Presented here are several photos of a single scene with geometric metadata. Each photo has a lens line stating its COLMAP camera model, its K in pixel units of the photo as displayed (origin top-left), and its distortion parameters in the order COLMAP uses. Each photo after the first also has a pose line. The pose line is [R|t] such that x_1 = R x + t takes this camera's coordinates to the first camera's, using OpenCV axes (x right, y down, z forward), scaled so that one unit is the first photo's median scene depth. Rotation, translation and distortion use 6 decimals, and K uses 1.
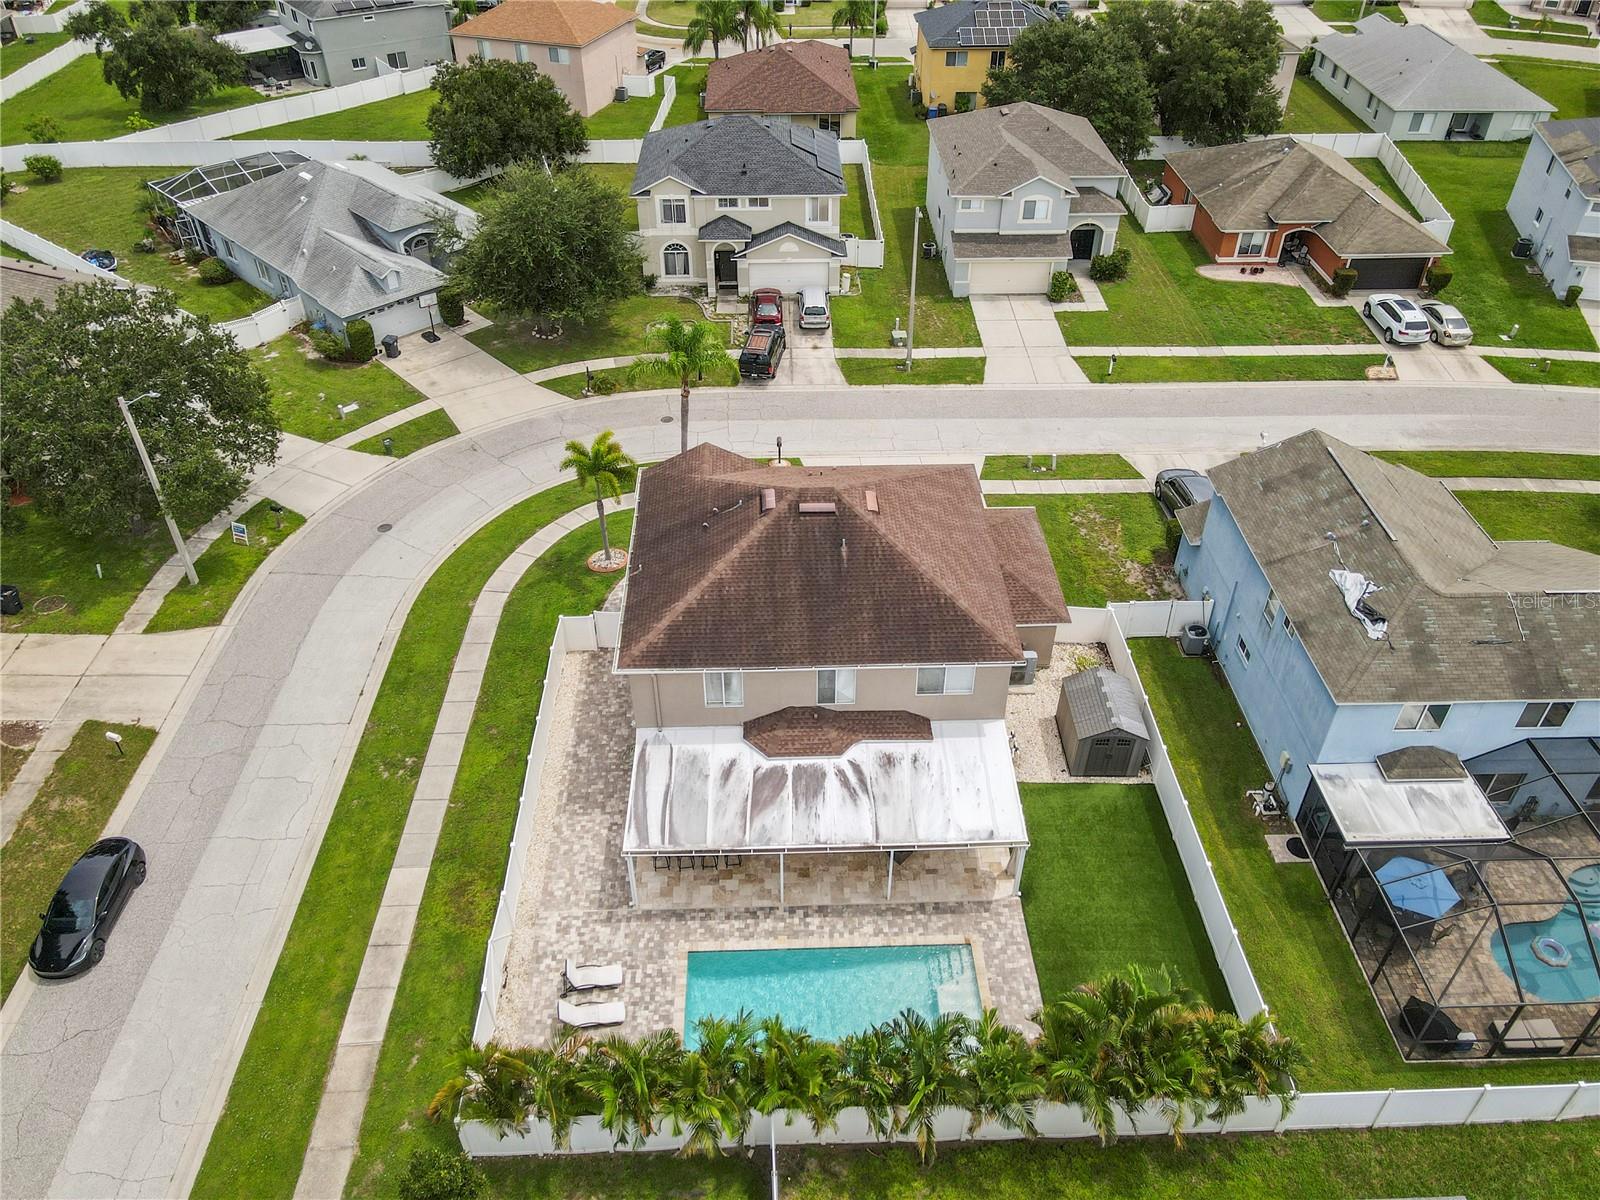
lens RADIAL K [[1176.8, 0, 808.0], [0, 1176.8, 590.1], [0, 0, 1]] dist [0.004331, 0.027678]
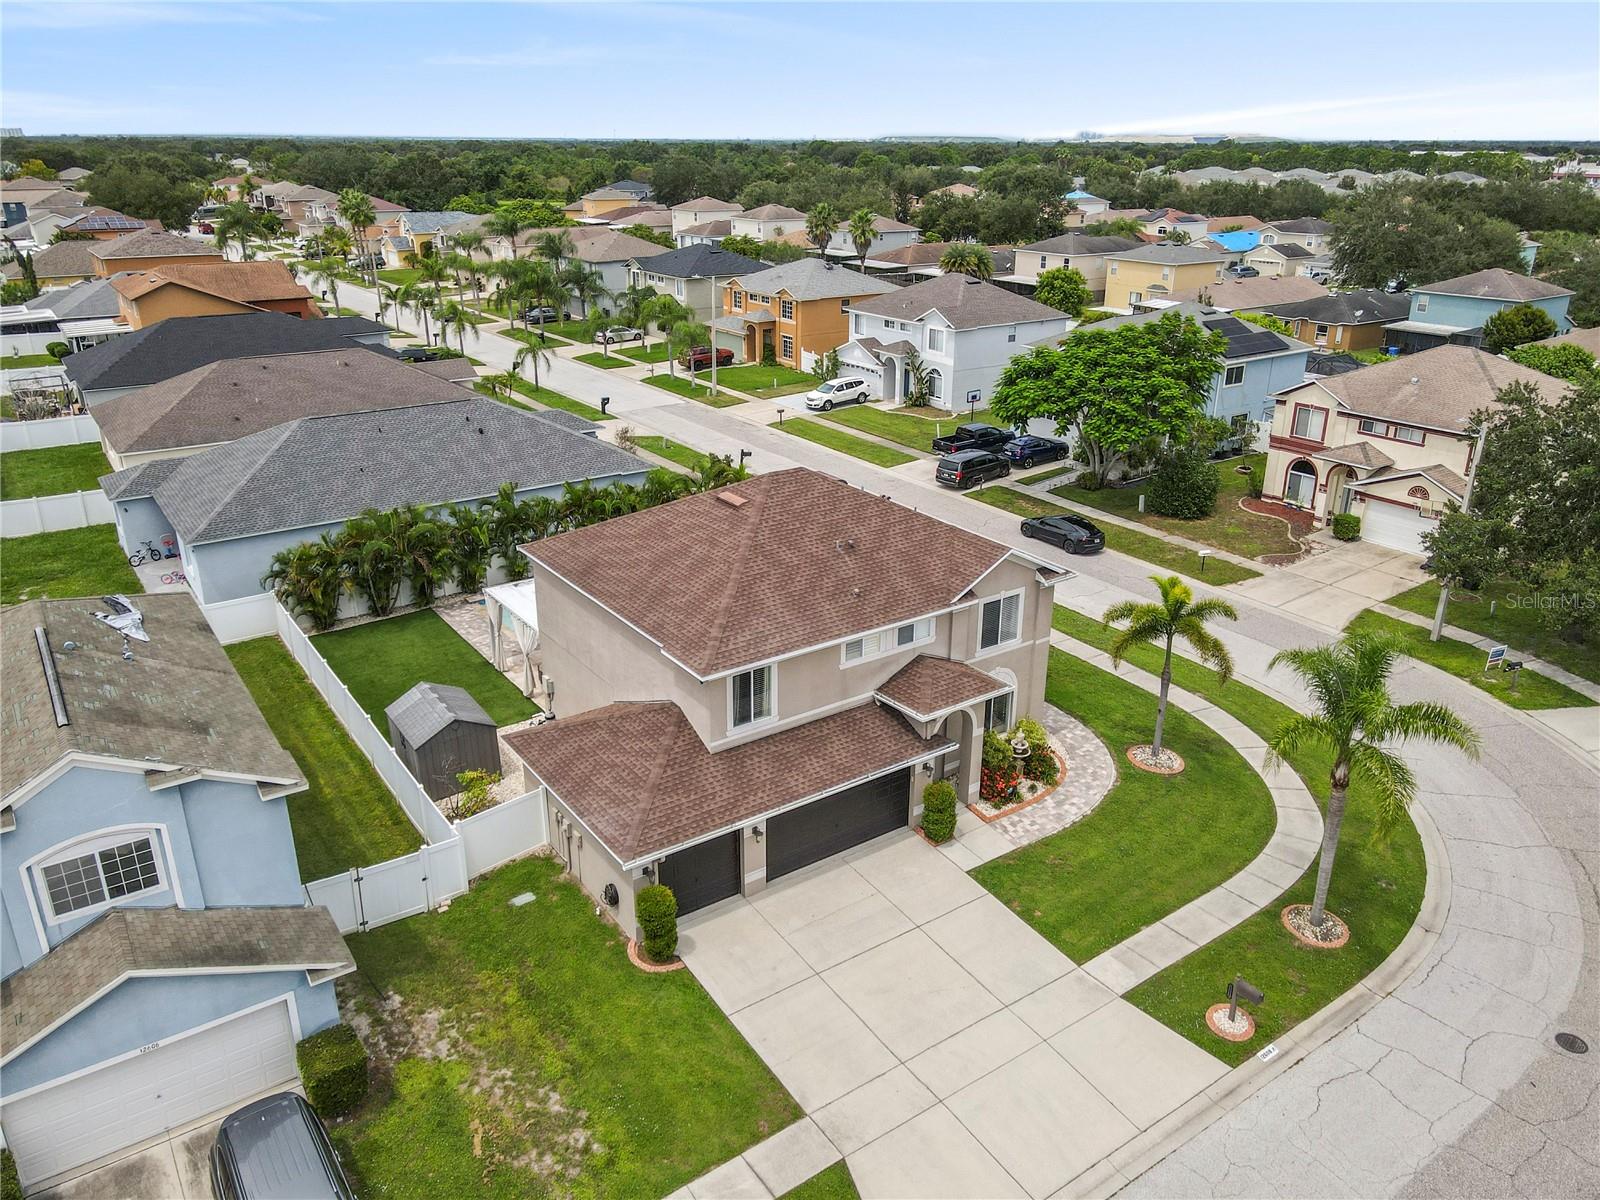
lens RADIAL K [[1176.8, 0, 808.0], [0, 1176.8, 590.1], [0, 0, 1]] dist [0.004331, 0.027678]
pose [[-0.835139, 0.191750, -0.515534, 0.379555], [-0.347765, 0.542085, 0.764986, -0.585816], [0.426149, 0.818154, -0.386032, 1.147732]]
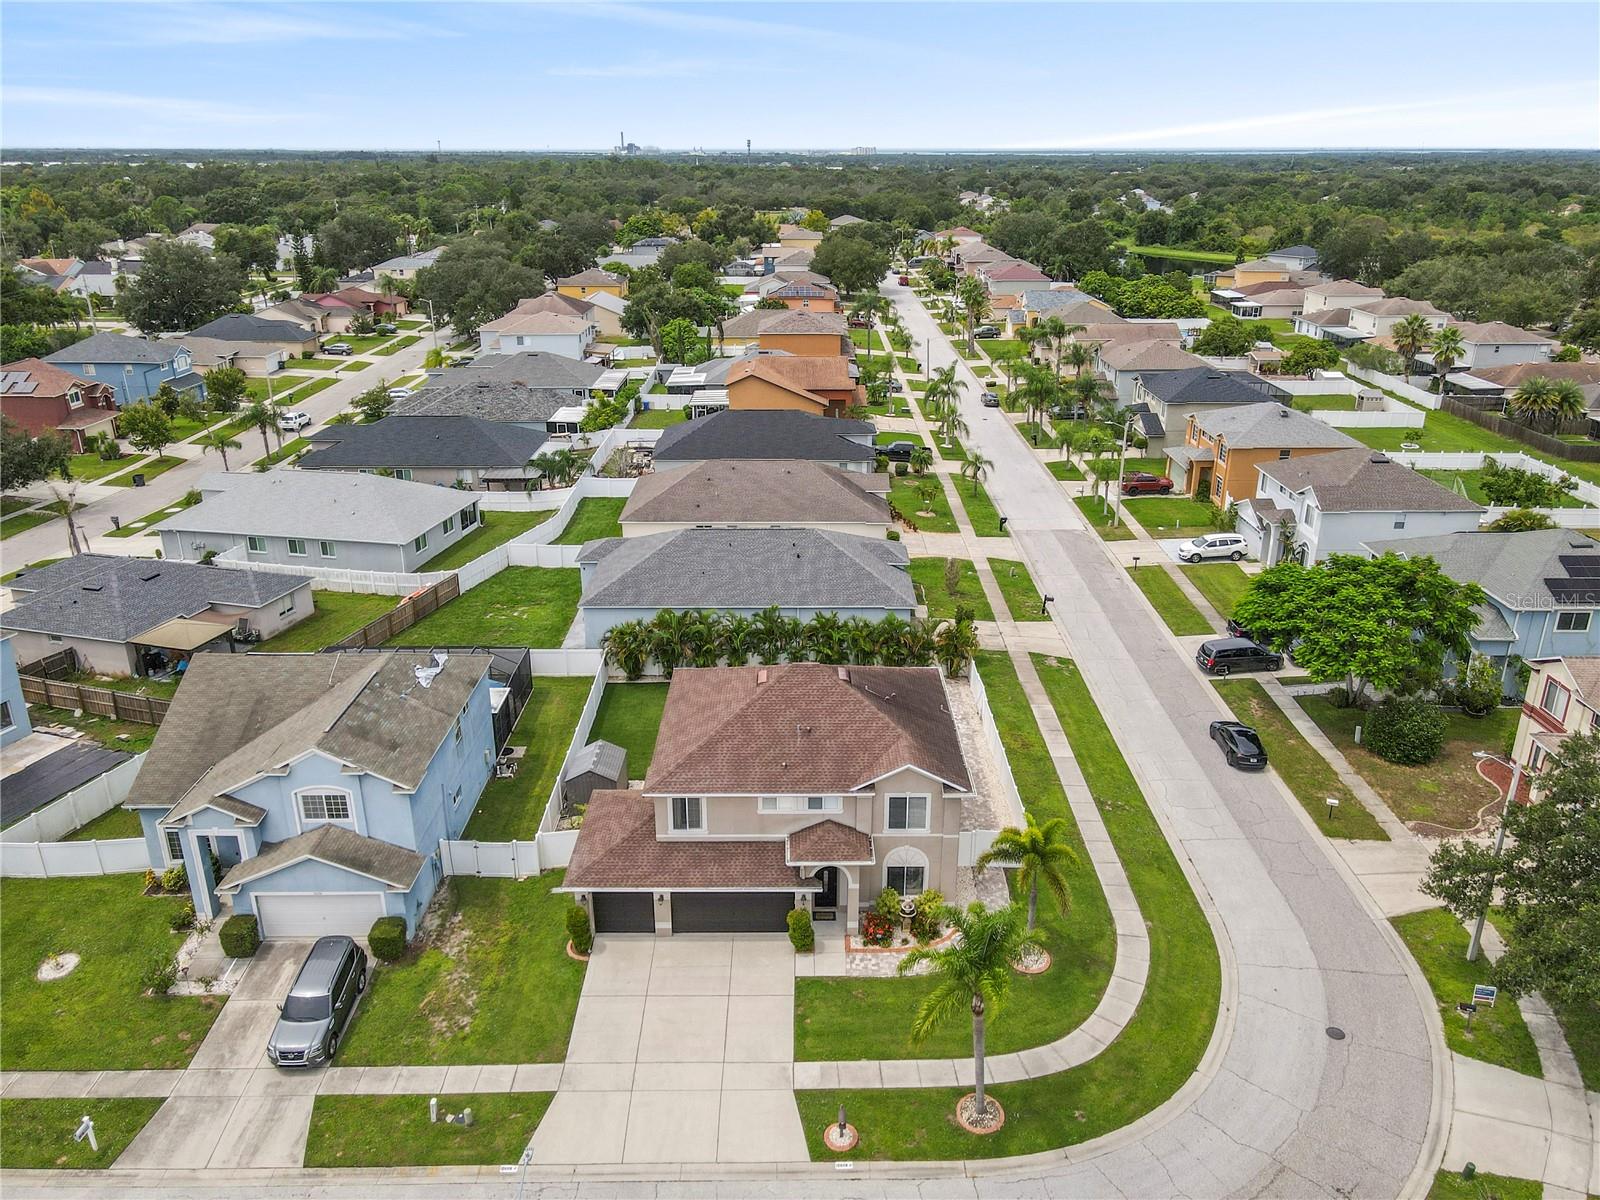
lens RADIAL K [[1176.8, 0, 808.0], [0, 1176.8, 590.1], [0, 0, 1]] dist [0.004331, 0.027678]
pose [[-0.999578, -0.013587, 0.025672, -0.021379], [0.015084, 0.512501, 0.858554, -0.984179], [-0.024822, 0.858579, -0.512080, 1.273621]]
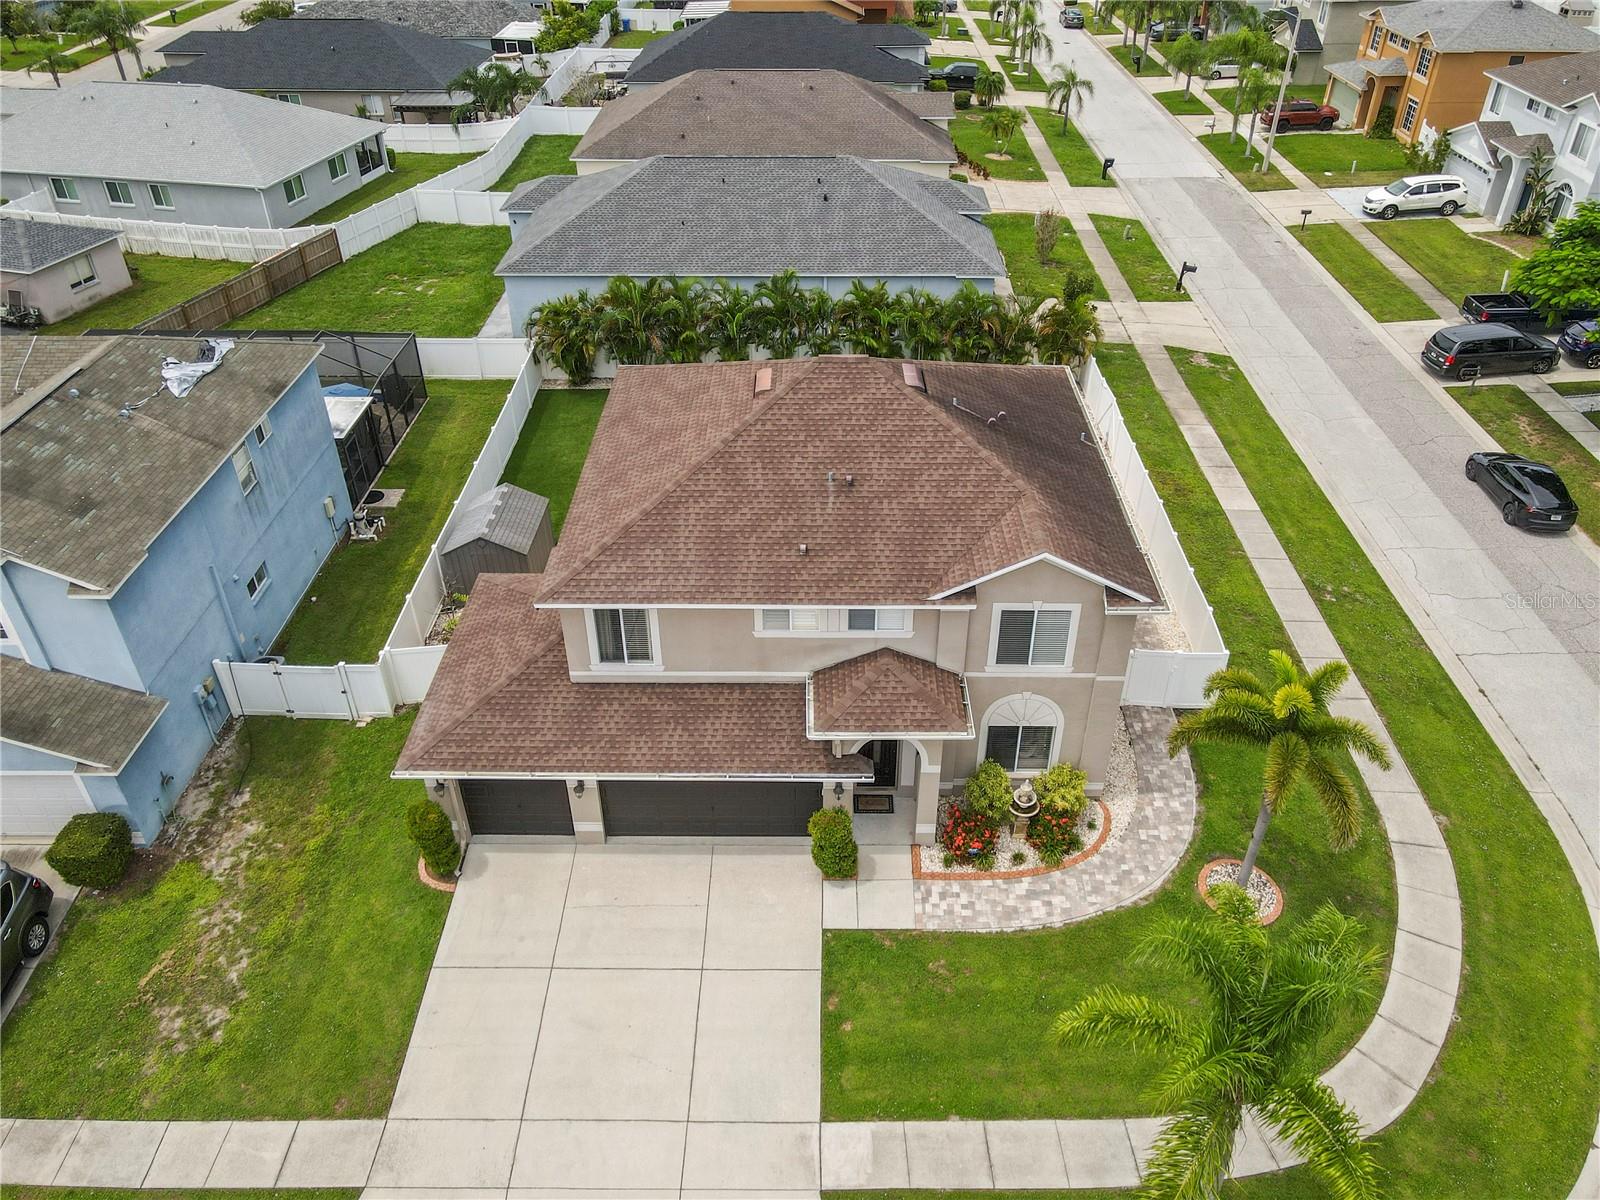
lens RADIAL K [[1176.8, 0, 808.0], [0, 1176.8, 590.1], [0, 0, 1]] dist [0.004331, 0.027678]
pose [[-0.998930, -0.025586, 0.038535, -0.001329], [0.029601, 0.286543, 0.957610, -0.570660], [-0.035544, 0.957726, -0.285479, 1.067941]]
